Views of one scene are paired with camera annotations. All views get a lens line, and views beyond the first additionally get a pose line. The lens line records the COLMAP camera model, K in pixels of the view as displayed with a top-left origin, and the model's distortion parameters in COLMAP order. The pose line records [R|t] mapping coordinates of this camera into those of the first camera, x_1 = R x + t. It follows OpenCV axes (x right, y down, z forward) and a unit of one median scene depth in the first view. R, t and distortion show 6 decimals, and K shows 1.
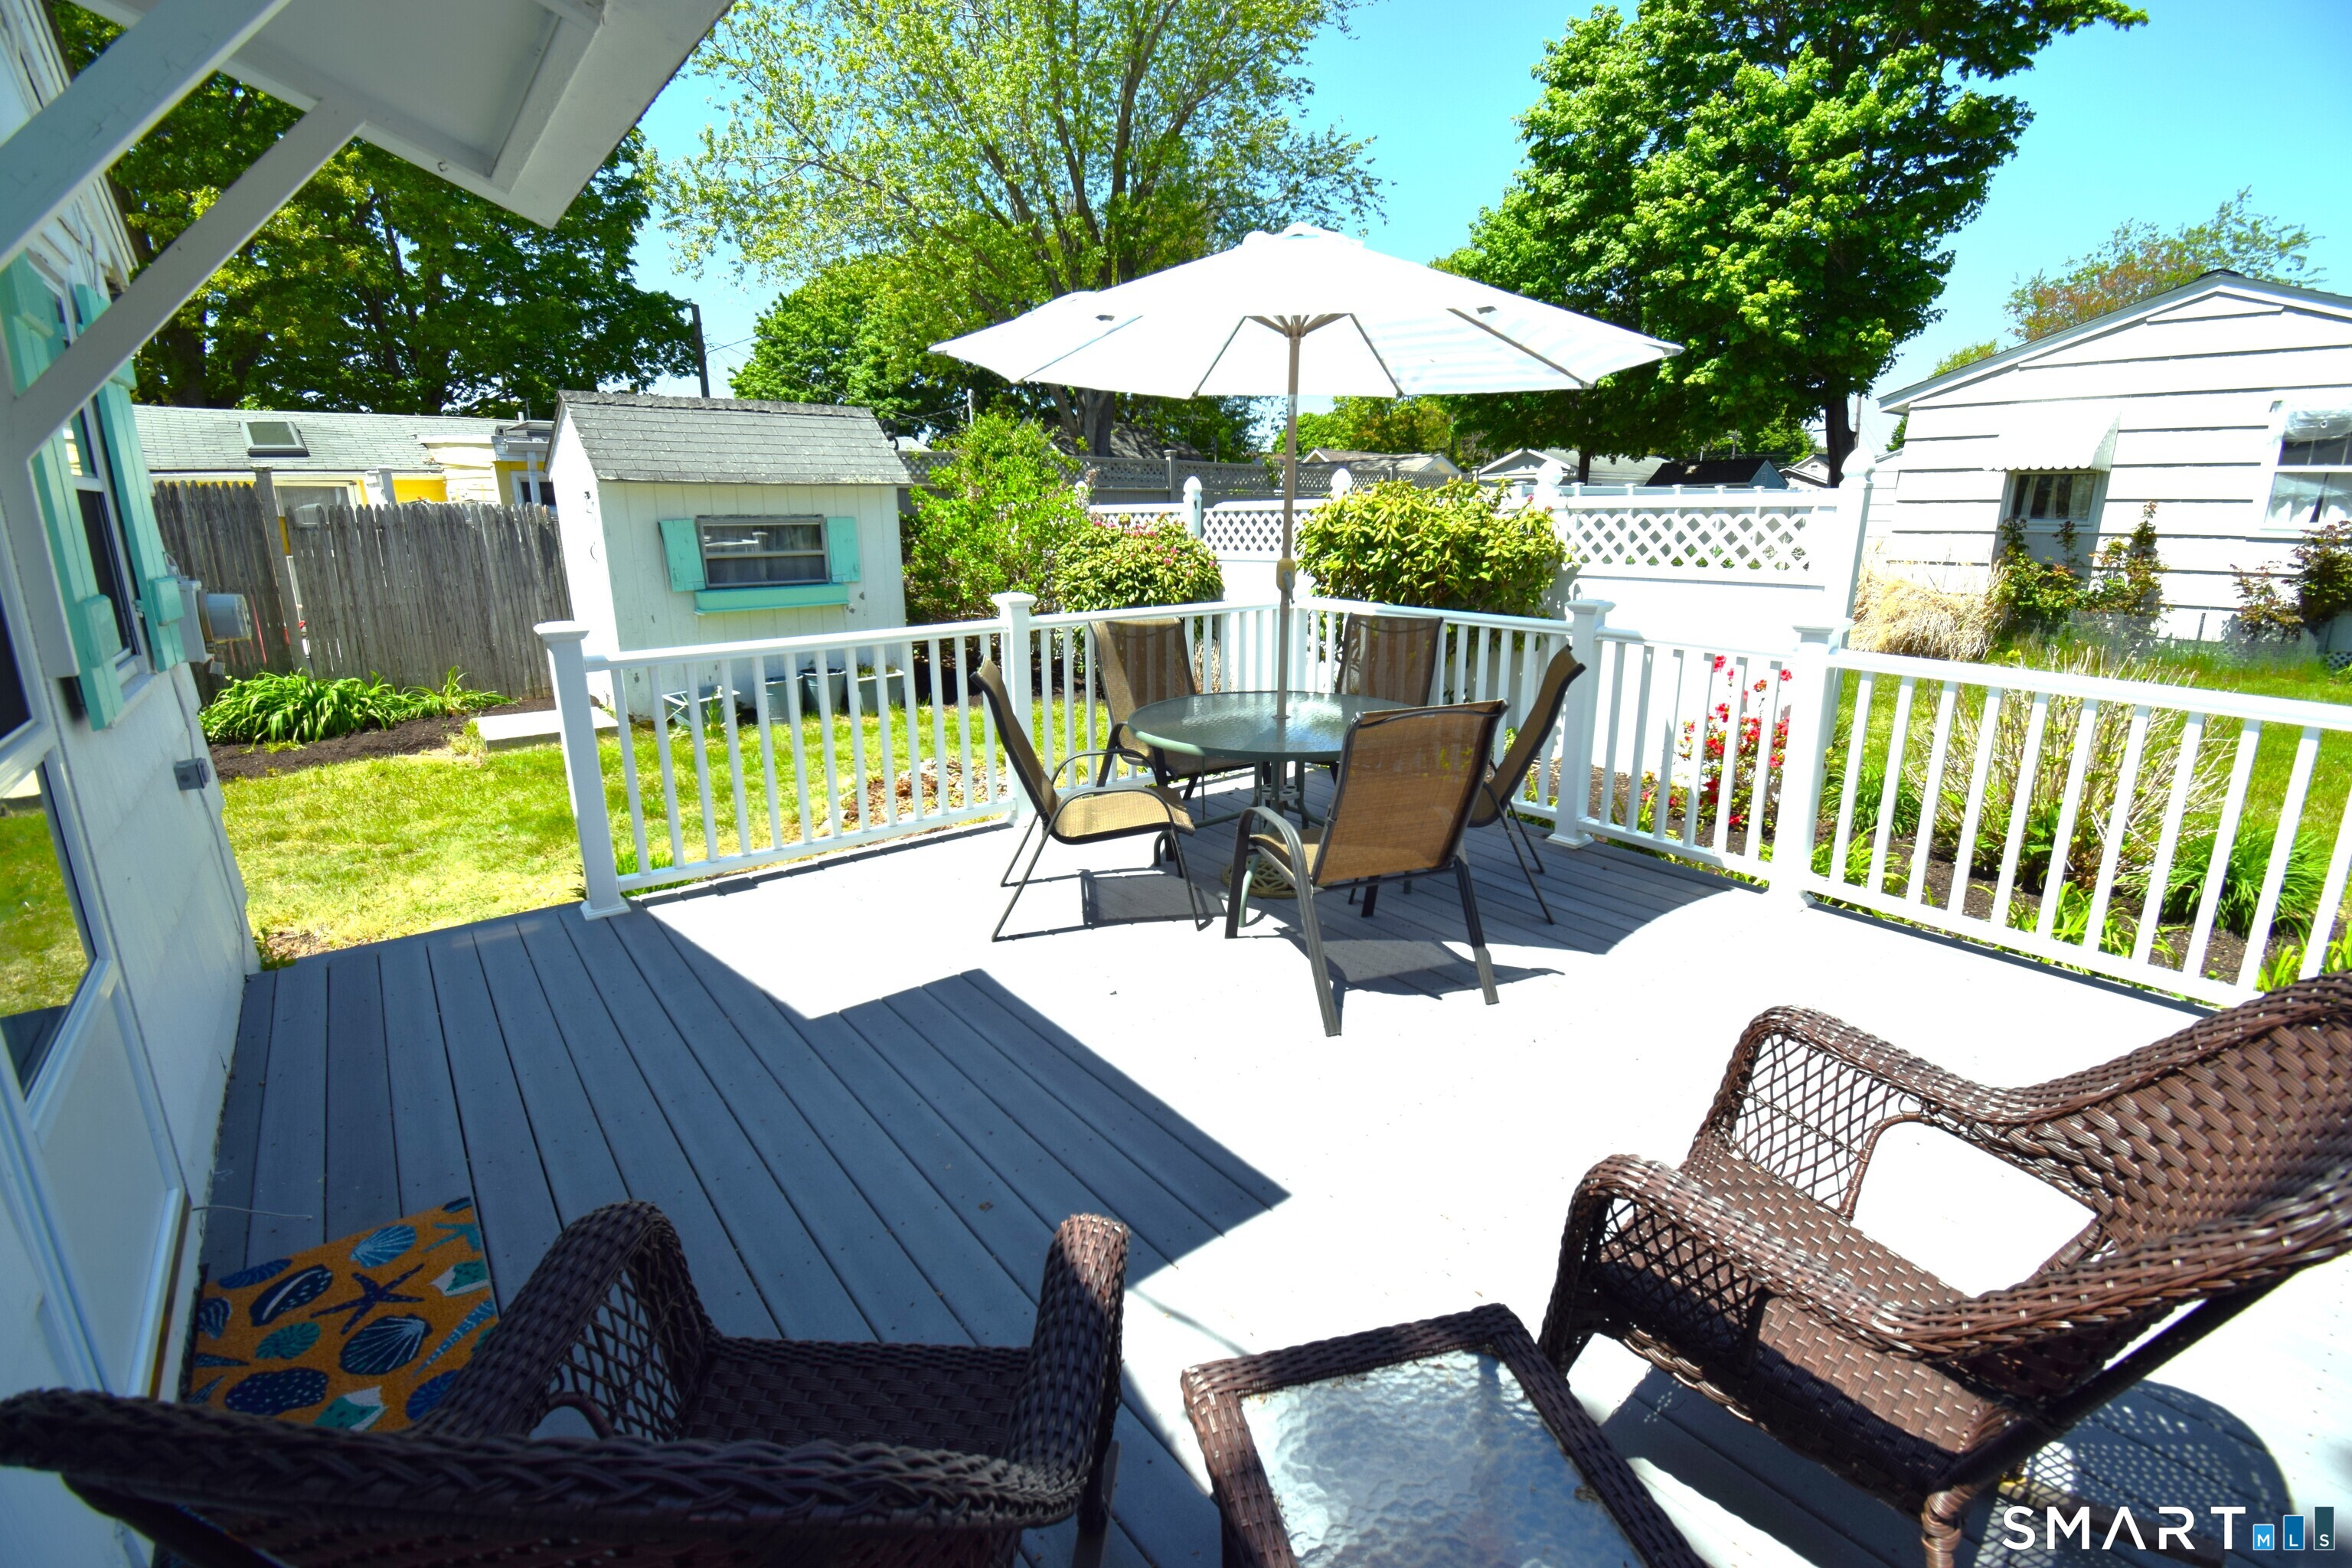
lens RADIAL K [[1033.5, 0, 1179.2], [0, 1033.5, 777.0], [0, 0, 1]] dist [0.006645, -0.016594]
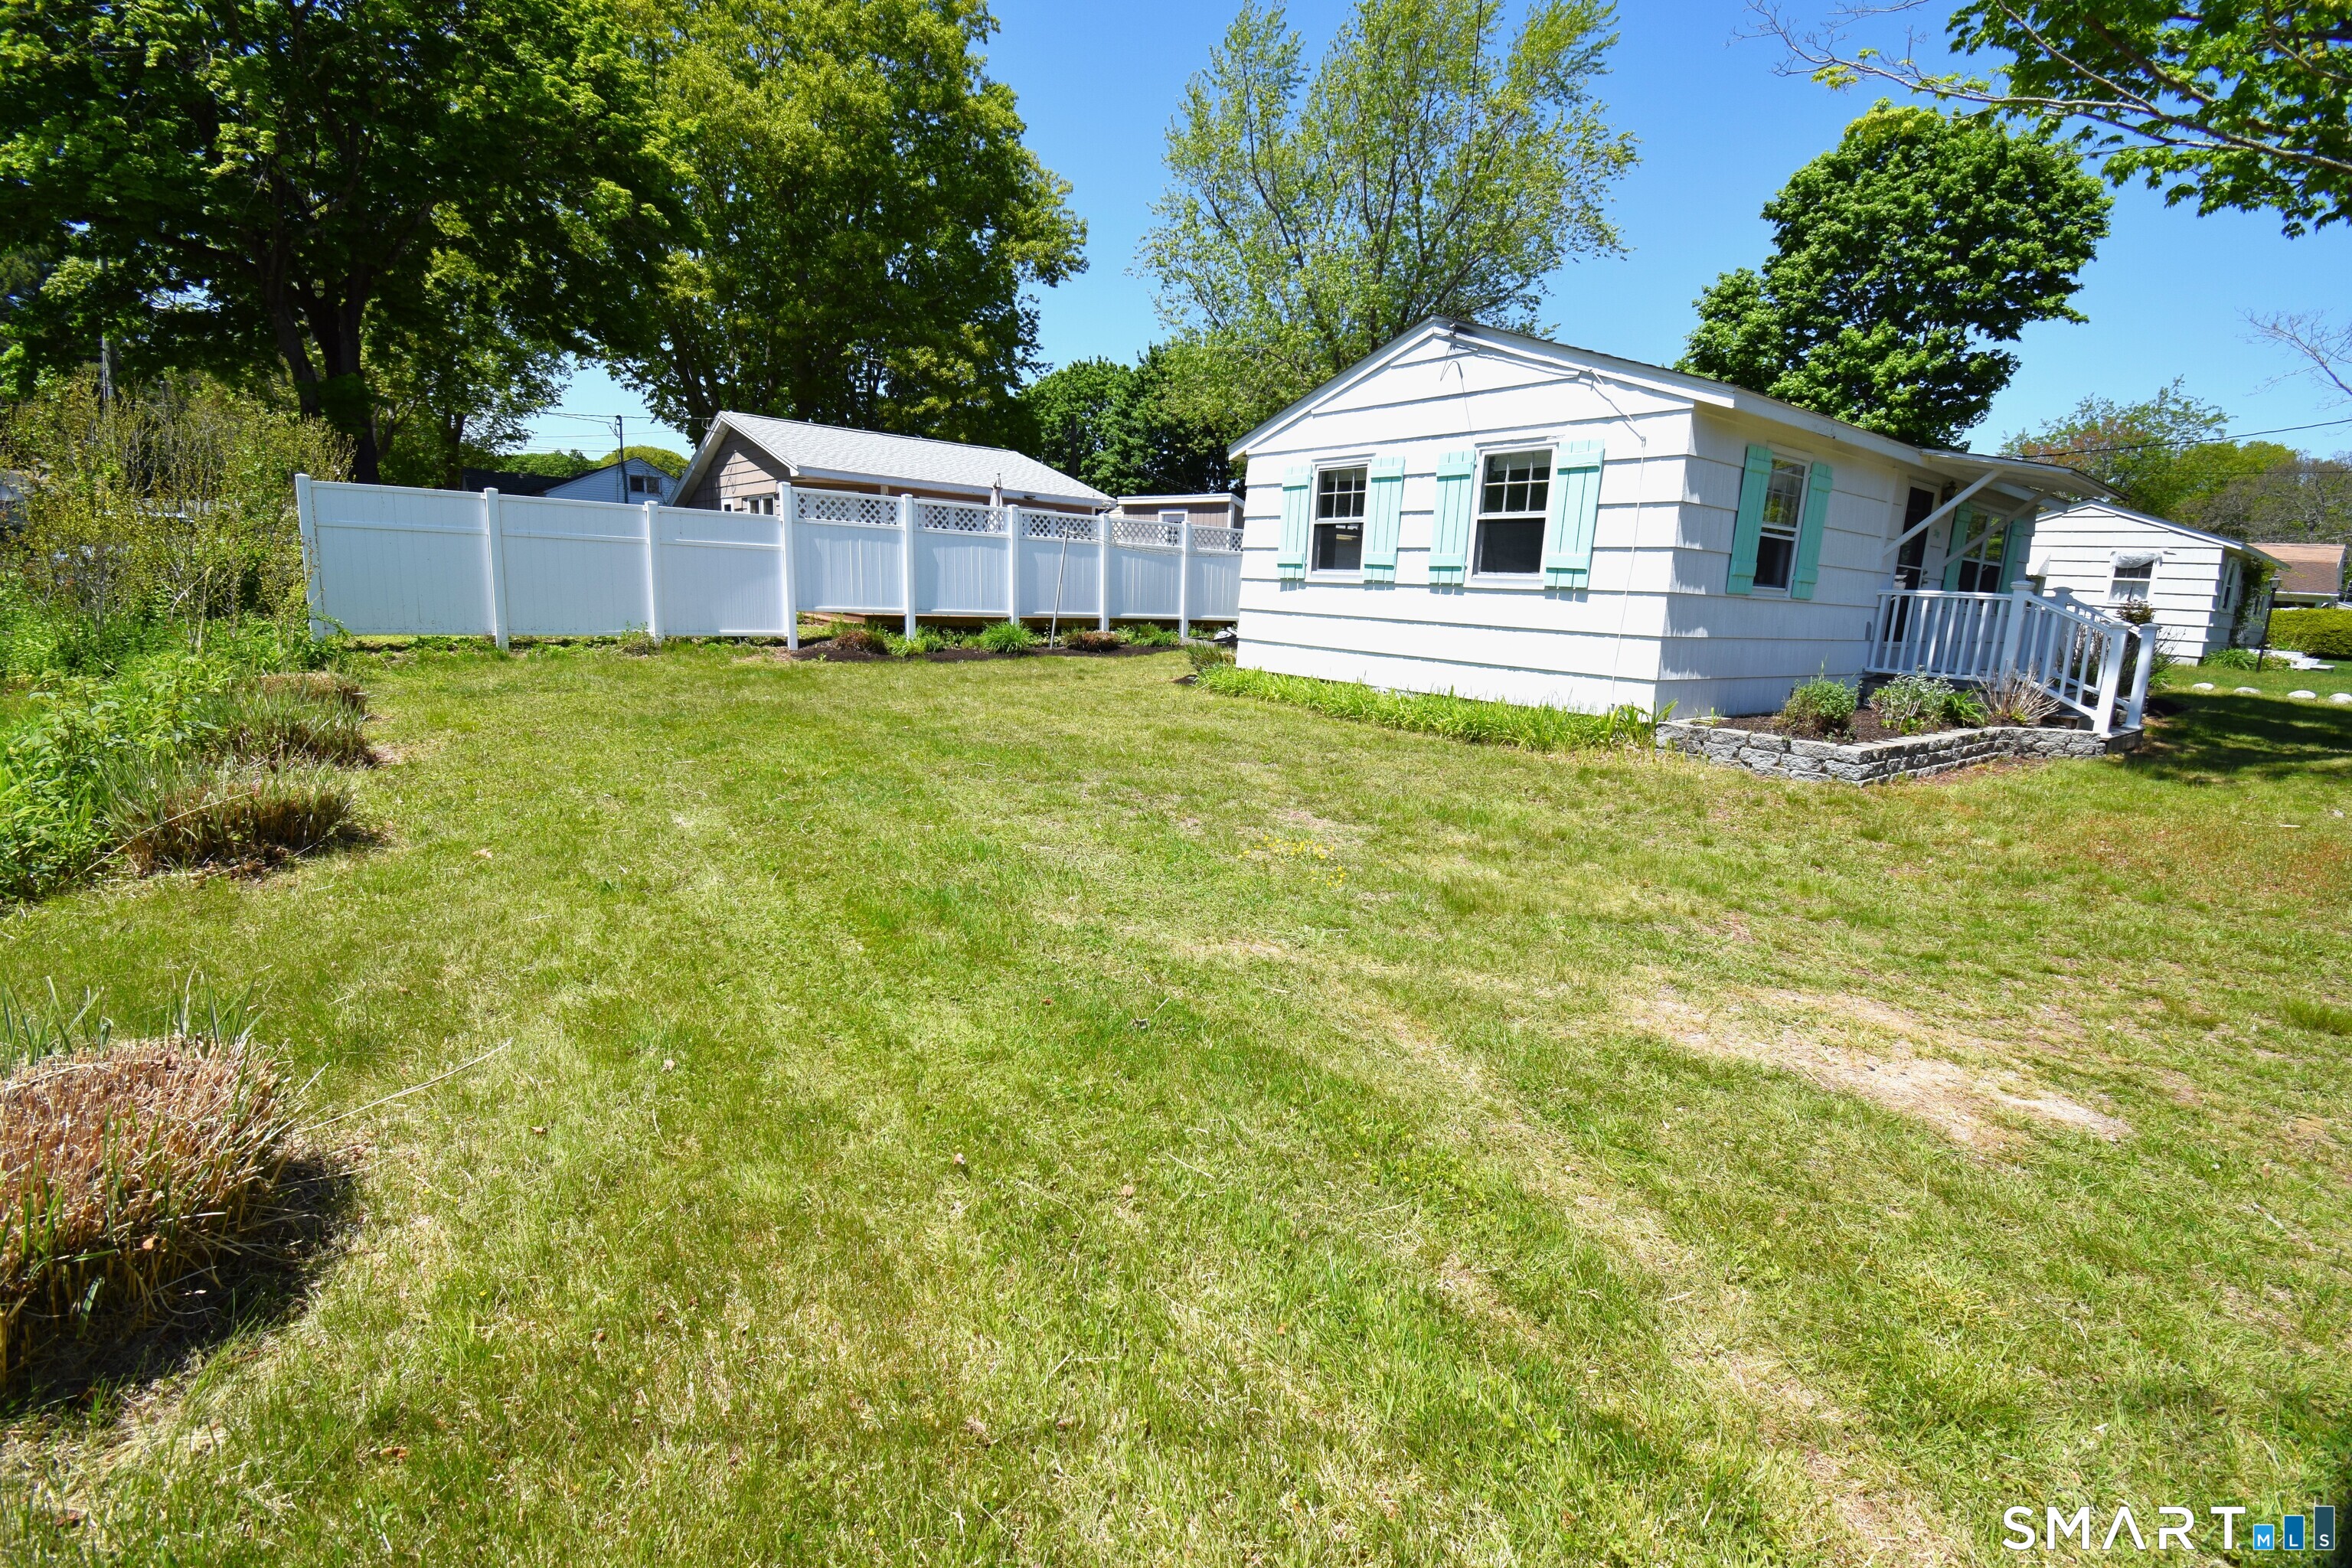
lens RADIAL K [[1016.6, 0, 1168.9], [0, 1016.6, 776.0], [0, 0, 1]] dist [0.020468, -0.028243]
pose [[0.998541, 0.053757, -0.005039, -0.478026], [-0.053955, 0.996994, -0.055612, 0.173601], [0.002034, 0.055803, 0.998440, -0.582702]]
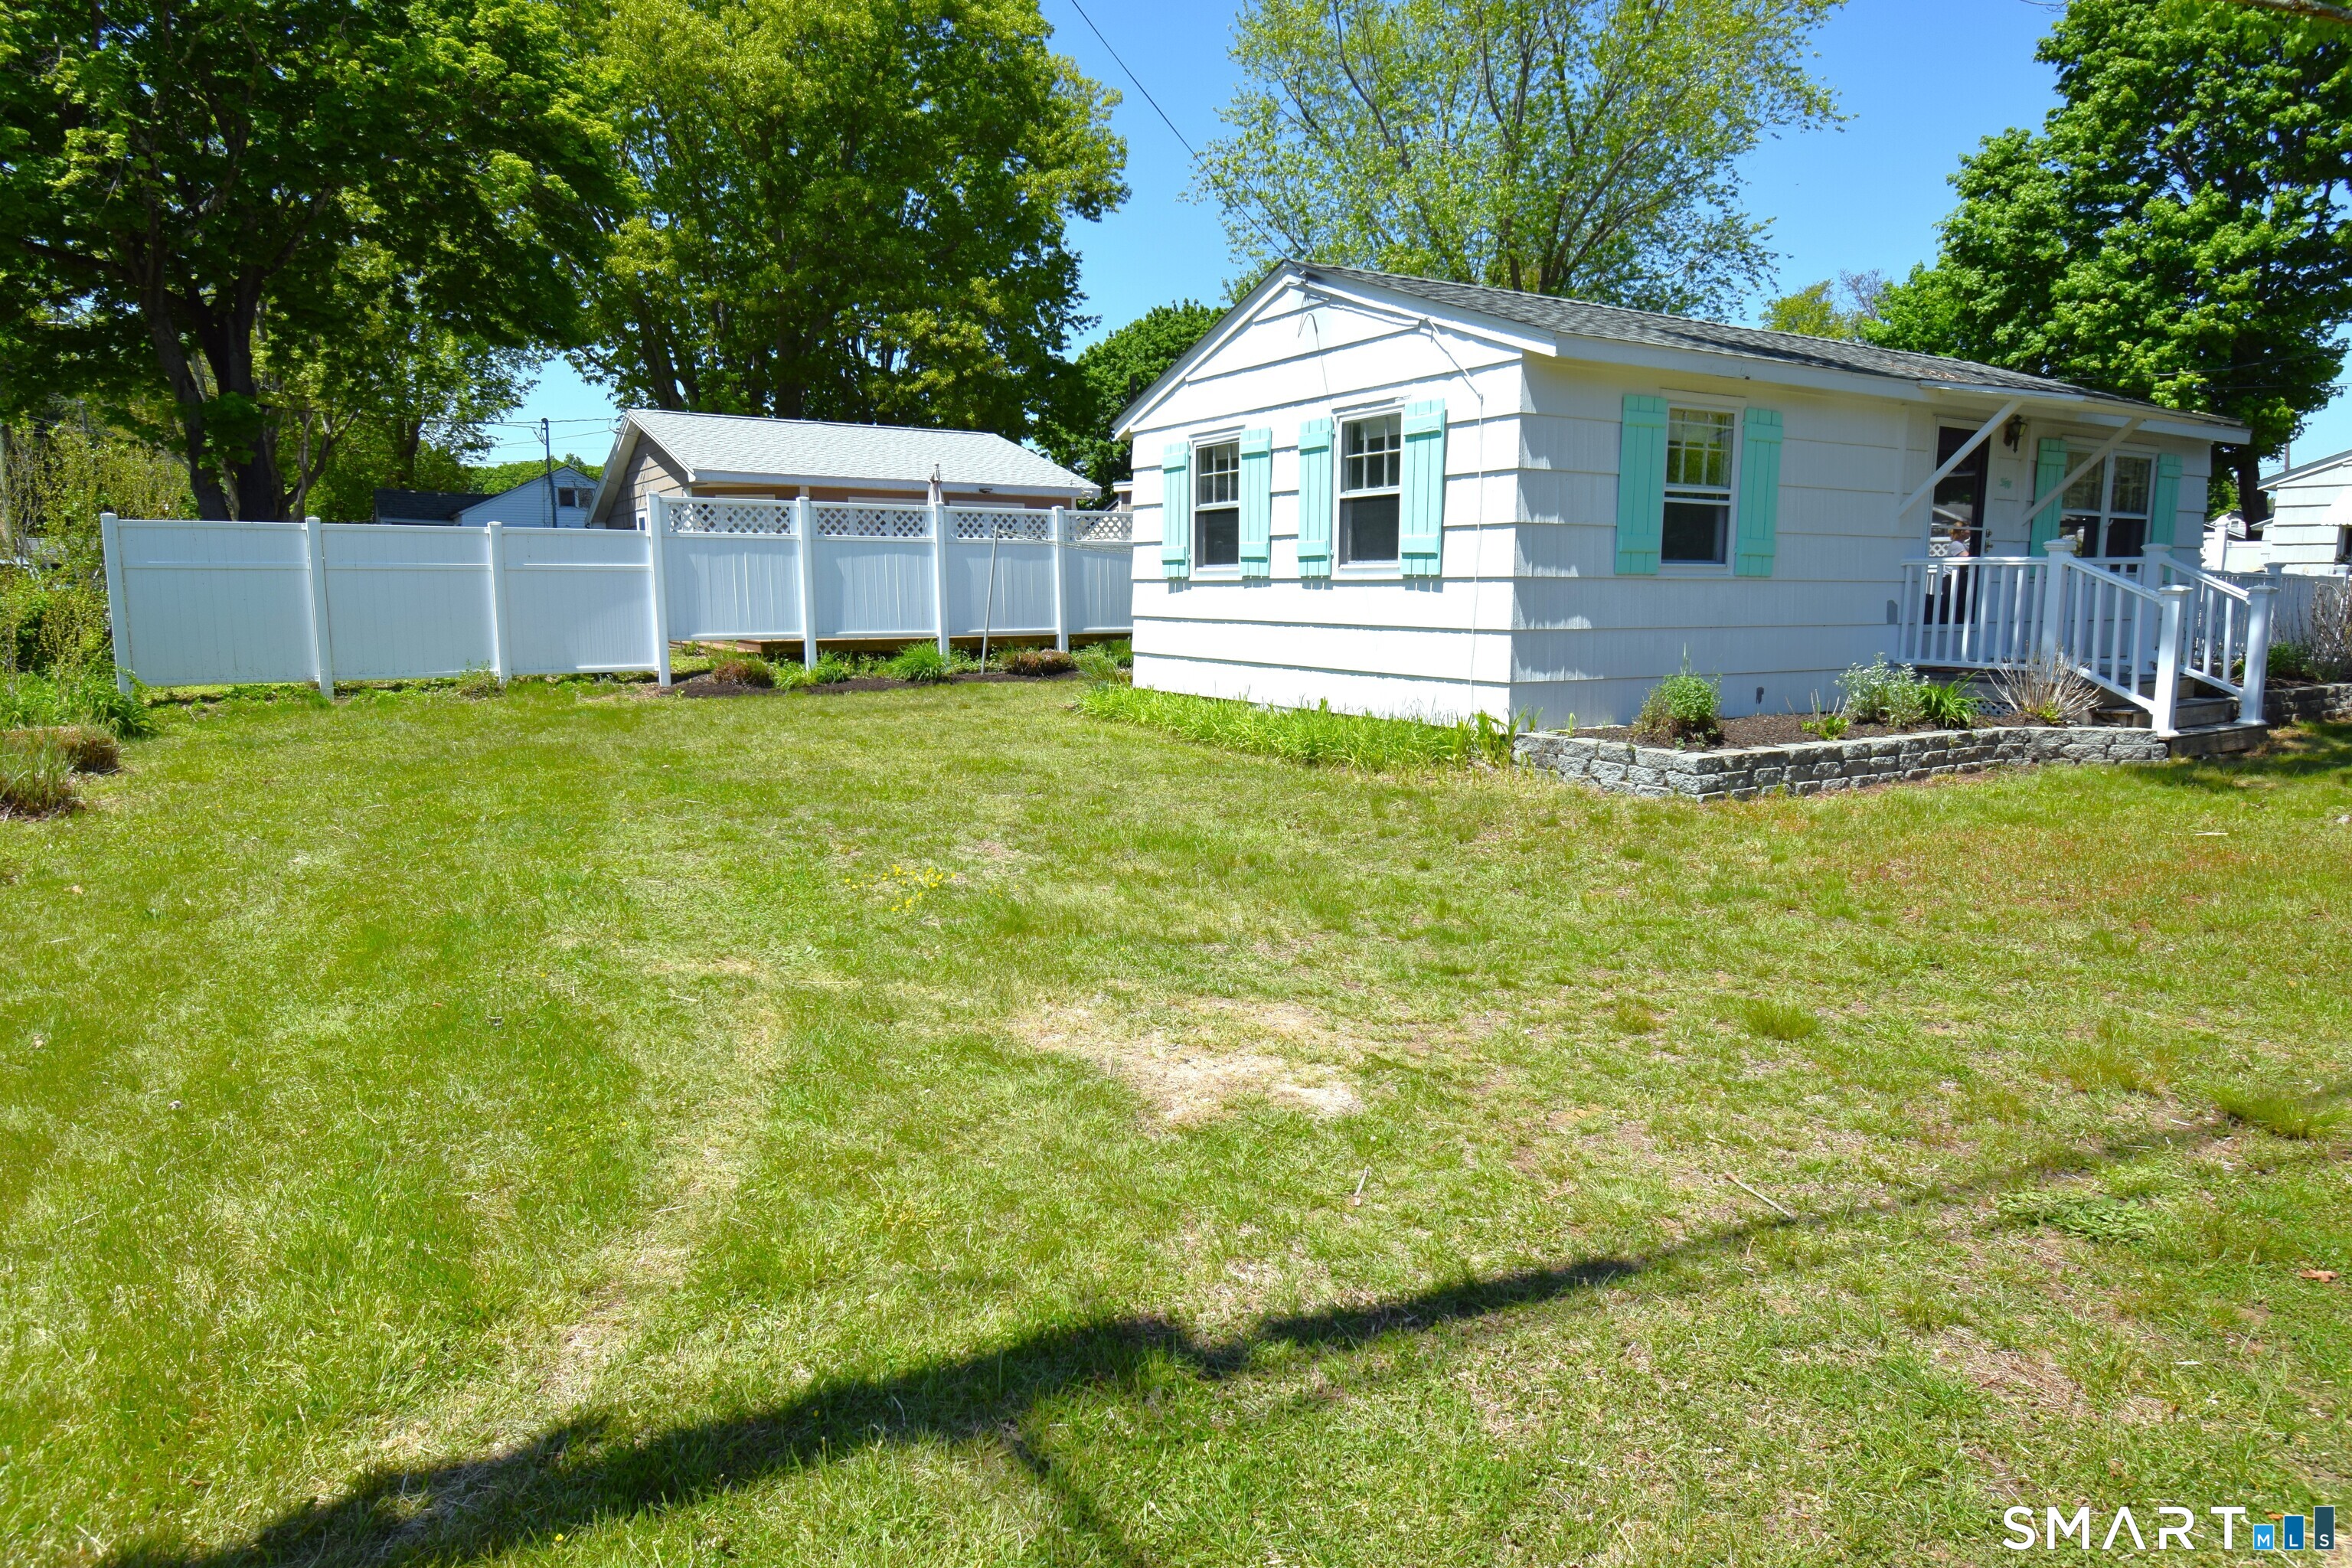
lens RADIAL K [[1359.4, 0, 1176.0], [0, 1359.4, 784.0], [0, 0, 1]] dist [0.005636, -0.018298]
pose [[0.991590, 0.026731, -0.126631, -0.357315], [-0.038780, 0.994848, -0.093662, 0.180880], [0.123475, 0.097785, 0.987518, -0.625364]]
